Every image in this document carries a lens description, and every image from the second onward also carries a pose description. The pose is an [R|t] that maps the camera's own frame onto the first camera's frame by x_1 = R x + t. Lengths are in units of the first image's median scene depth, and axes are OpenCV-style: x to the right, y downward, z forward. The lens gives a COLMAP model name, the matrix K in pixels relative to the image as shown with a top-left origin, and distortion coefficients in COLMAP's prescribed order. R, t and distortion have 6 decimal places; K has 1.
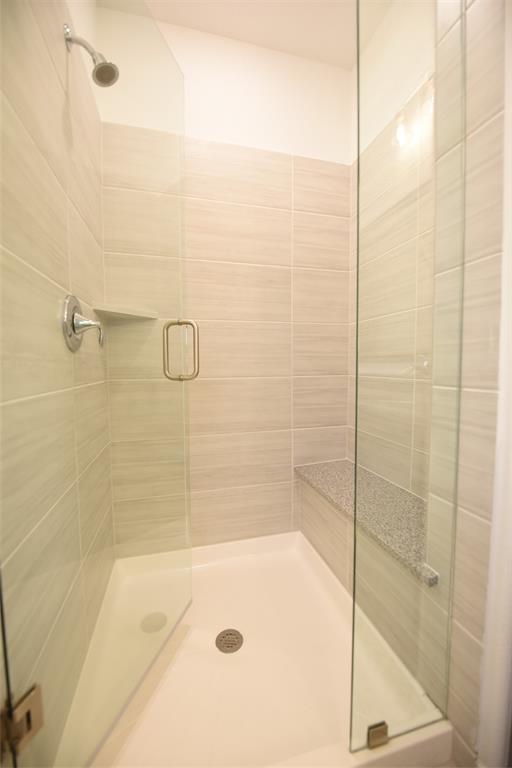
lens RADIAL K [[310.7, 0, 254.6], [0, 310.7, 382.0], [0, 0, 1]] dist [-0.016337, -0.000696]
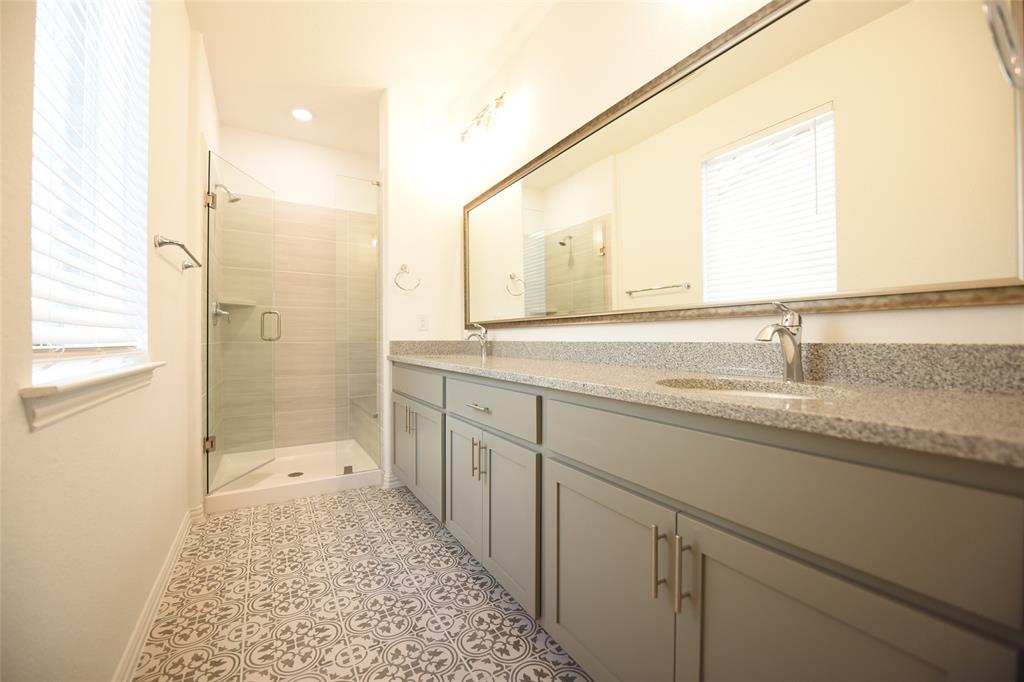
lens RADIAL K [[414.2, 0, 514.5], [0, 414.2, 342.8], [0, 0, 1]] dist [-0.016337, -0.000696]
pose [[0.958317, 0.005224, 0.285659, 0.379529], [0.007452, 0.999036, -0.043270, 0.099843], [-0.285610, 0.043595, 0.957354, -1.473355]]
